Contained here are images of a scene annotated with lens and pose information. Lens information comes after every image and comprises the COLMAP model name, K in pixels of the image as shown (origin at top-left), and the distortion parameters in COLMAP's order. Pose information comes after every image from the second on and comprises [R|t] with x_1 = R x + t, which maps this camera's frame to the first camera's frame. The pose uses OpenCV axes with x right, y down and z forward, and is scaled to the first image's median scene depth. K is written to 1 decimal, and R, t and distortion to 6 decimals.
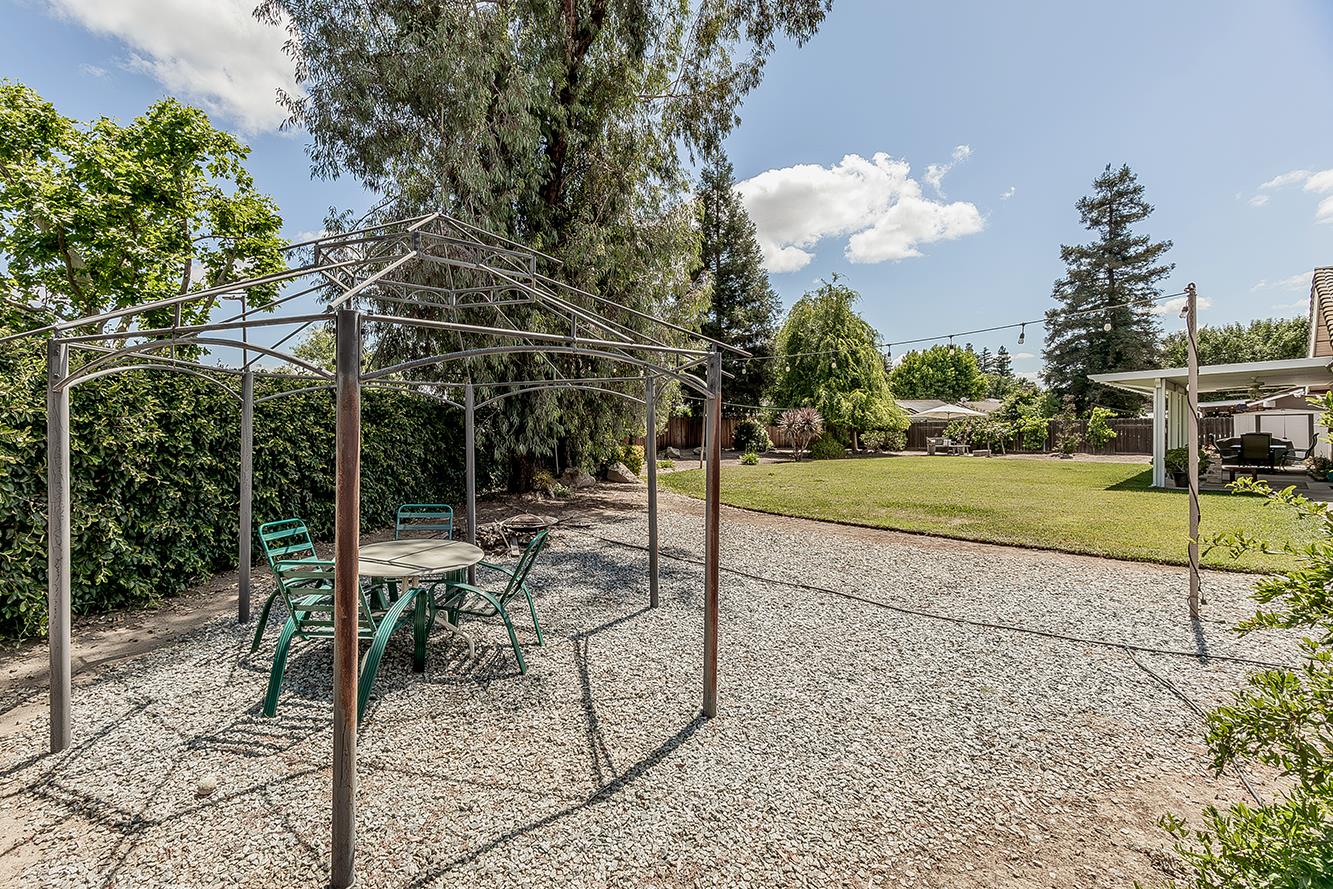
lens RADIAL K [[547.8, 0, 660.6], [0, 547.8, 437.5], [0, 0, 1]] dist [0.009986, -0.000515]
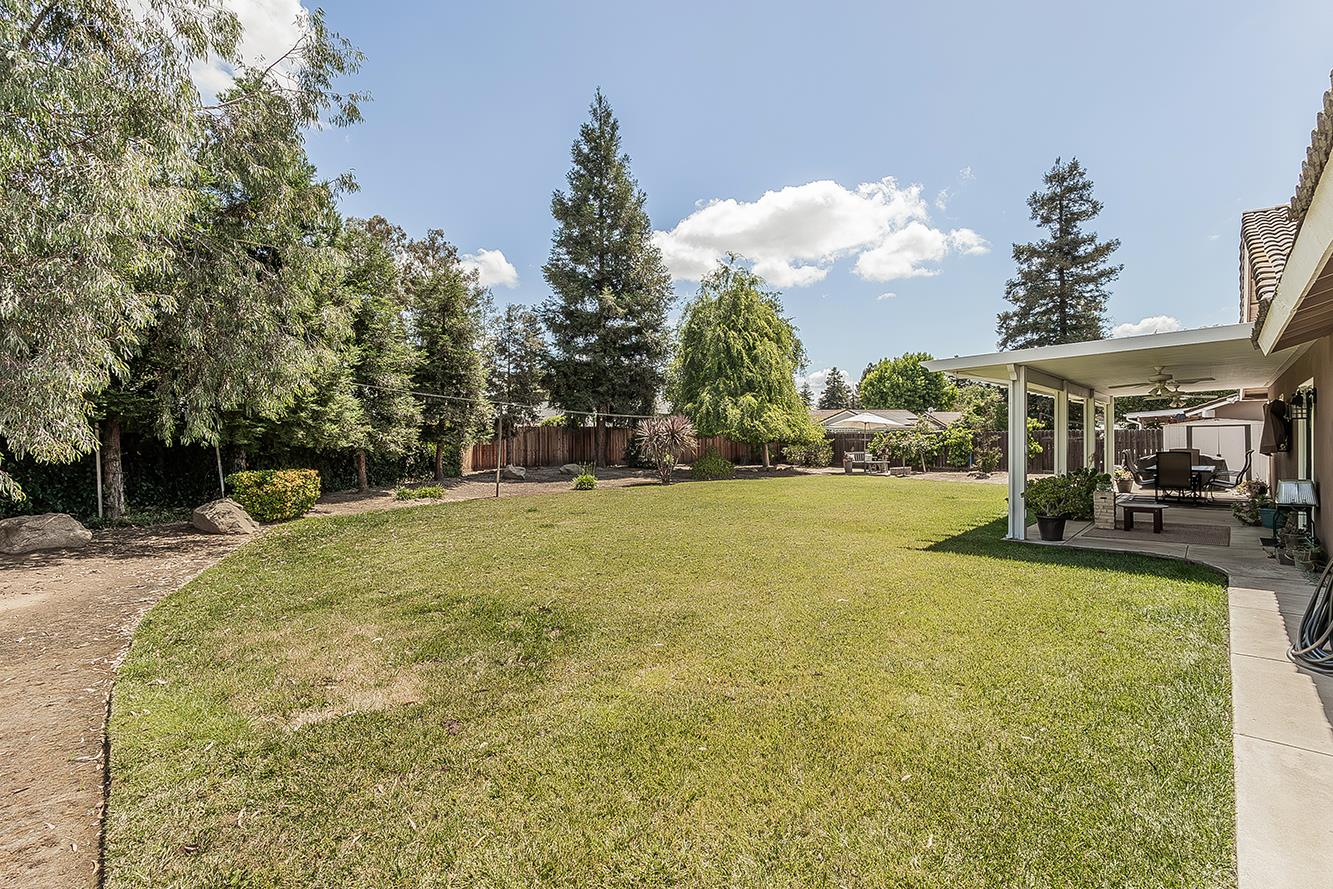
lens RADIAL K [[591.4, 0, 671.3], [0, 591.4, 447.6], [0, 0, 1]] dist [-0.001708, 0.000881]
pose [[0.996532, -0.000769, 0.083204, 0.083603], [0.001039, 0.999994, -0.003202, -0.002227], [-0.083202, 0.003277, 0.996527, 0.067103]]
